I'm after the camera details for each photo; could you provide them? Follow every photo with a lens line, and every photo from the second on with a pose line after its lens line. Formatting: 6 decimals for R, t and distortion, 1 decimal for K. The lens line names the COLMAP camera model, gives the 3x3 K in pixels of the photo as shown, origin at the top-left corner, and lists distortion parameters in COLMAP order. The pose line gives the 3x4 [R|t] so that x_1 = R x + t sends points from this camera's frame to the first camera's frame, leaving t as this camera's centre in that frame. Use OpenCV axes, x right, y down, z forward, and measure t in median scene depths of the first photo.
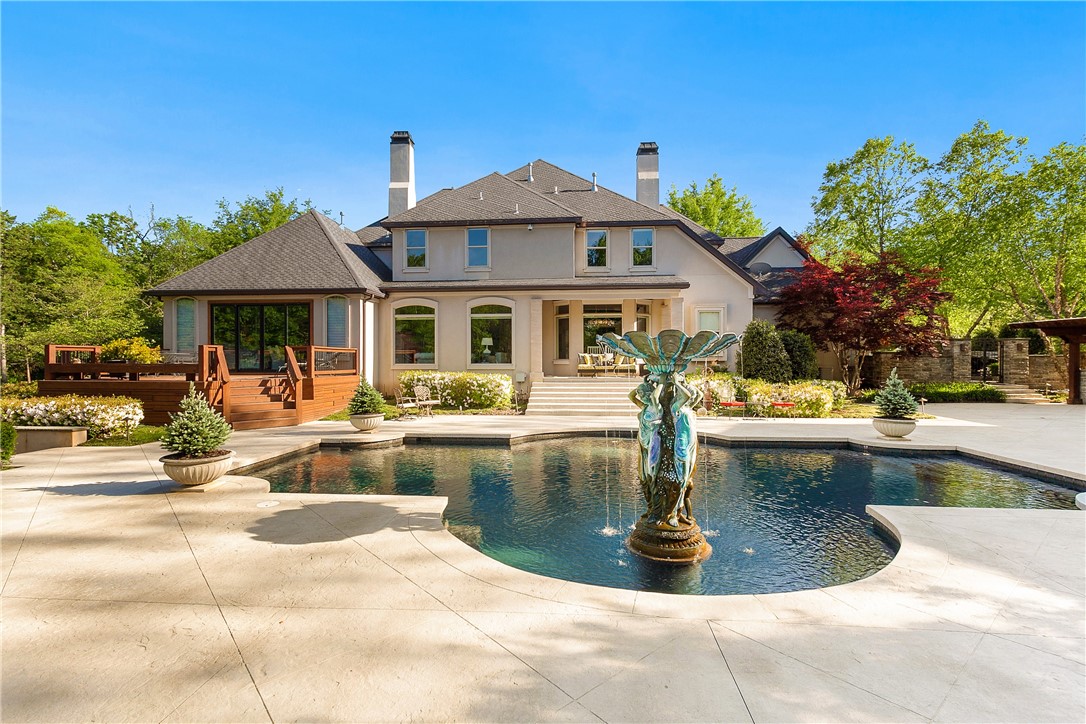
lens RADIAL K [[523.2, 0, 543.0], [0, 523.2, 362.0], [0, 0, 1]] dist [-0.002344, -0.000275]
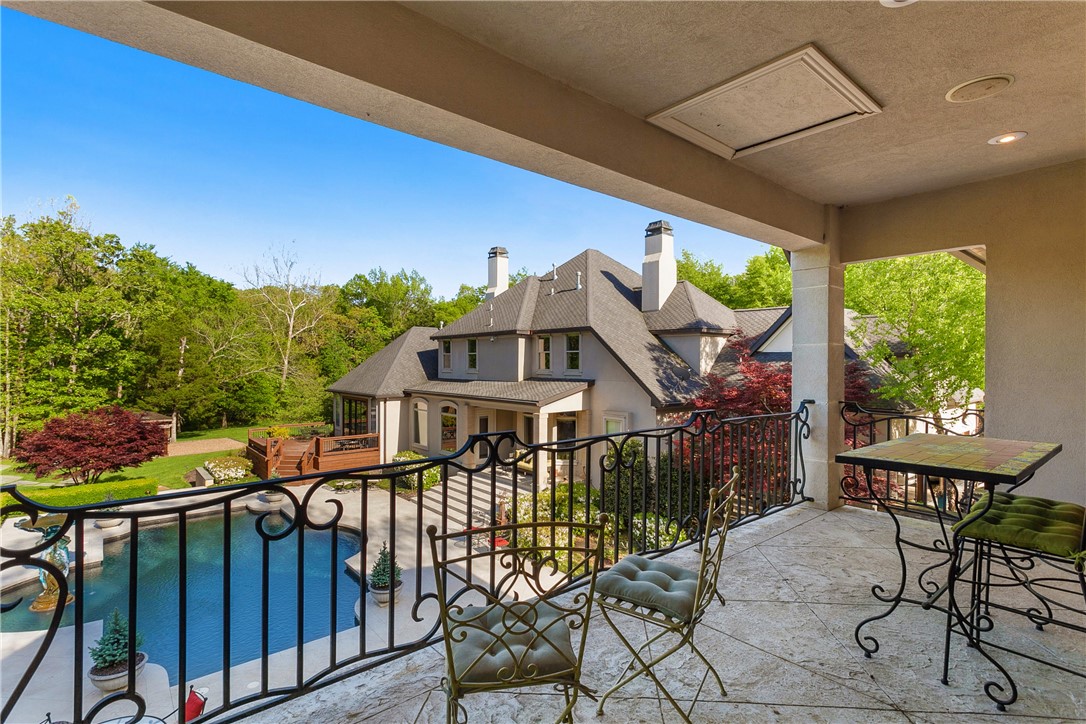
lens RADIAL K [[523.2, 0, 543.0], [0, 523.2, 362.0], [0, 0, 1]] dist [-0.002344, -0.000275]
pose [[0.704500, 0.005009, -0.709686, 0.963088], [-0.004752, 0.999986, 0.002340, -0.218319], [0.709688, 0.001724, 0.704514, 0.243774]]
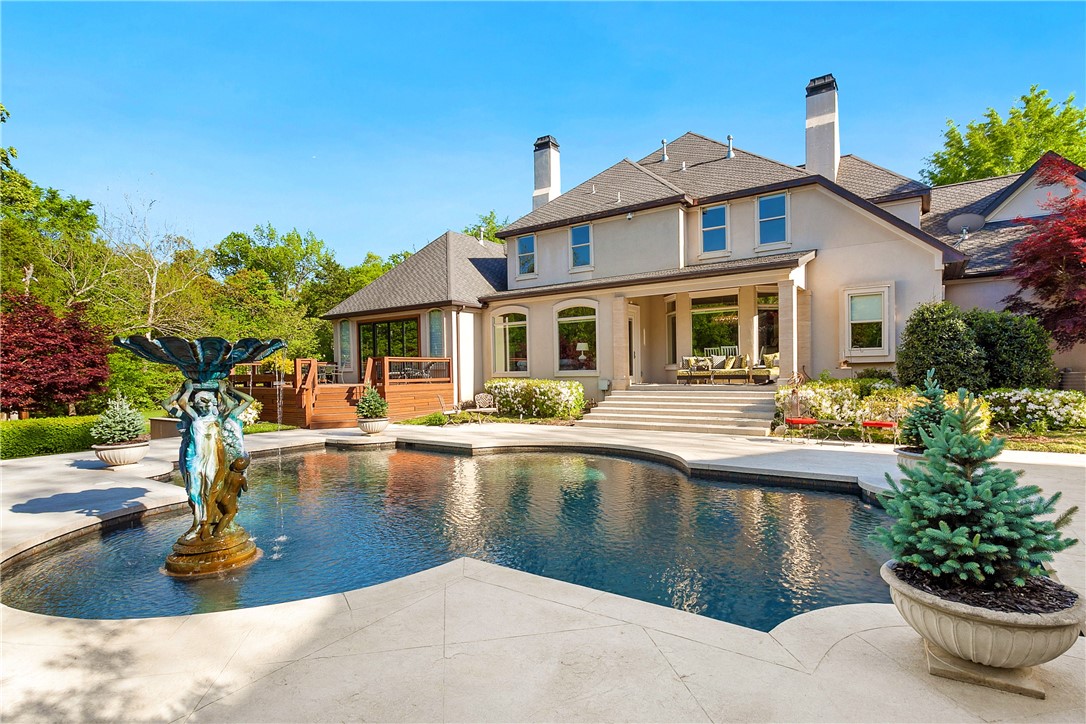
lens RADIAL K [[548.0, 0, 541.4], [0, 548.0, 384.8], [0, 0, 1]] dist [-0.000252, -0.000354]
pose [[0.862805, -0.000723, -0.505537, 0.331976], [0.014987, 0.999596, 0.024149, 0.004312], [0.505315, -0.028412, 0.862467, 0.121046]]
